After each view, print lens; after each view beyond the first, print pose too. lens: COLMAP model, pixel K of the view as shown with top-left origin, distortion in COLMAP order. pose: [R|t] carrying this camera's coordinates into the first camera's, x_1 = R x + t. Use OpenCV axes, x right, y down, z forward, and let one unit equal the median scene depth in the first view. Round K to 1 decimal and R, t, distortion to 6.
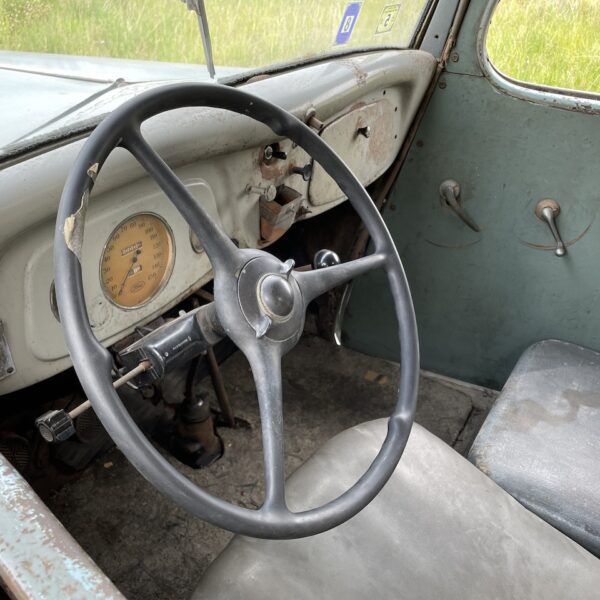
lens RADIAL K [[600.4, 0, 302.3], [0, 600.4, 295.2], [0, 0, 1]] dist [0.096672, -0.142331]
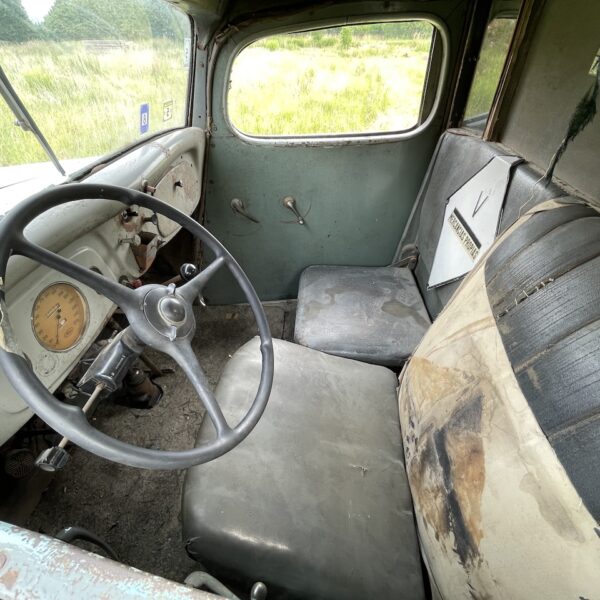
lens RADIAL K [[323.2, 0, 297.3], [0, 323.2, 298.1], [0, 0, 1]] dist [-0.000932, -0.000074]
pose [[0.876763, -0.346489, 0.333515, -0.021009], [0.301865, 0.936353, 0.179220, -0.059184], [-0.374386, -0.056456, 0.925553, 0.080338]]
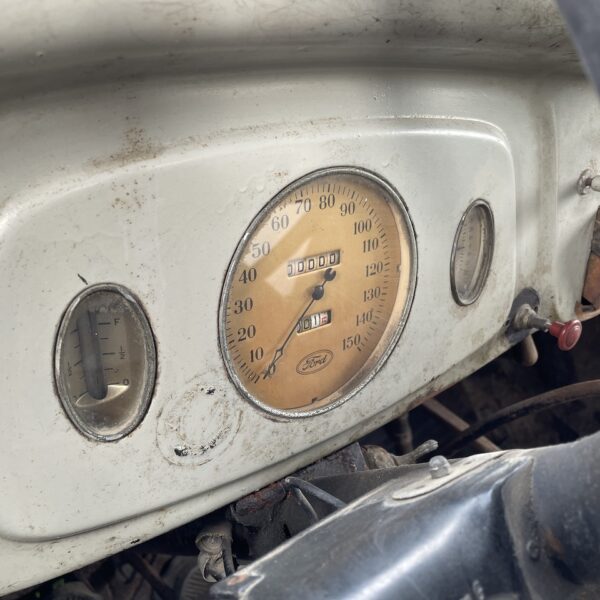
lens RADIAL K [[600.4, 0, 302.3], [0, 600.4, 295.2], [0, 0, 1]] dist [0.096672, -0.142331]
pose [[0.948565, 0.103315, -0.299249, -0.150929], [-0.150159, 0.978985, -0.137985, -0.001201], [0.278704, 0.175823, 0.944145, 0.559491]]
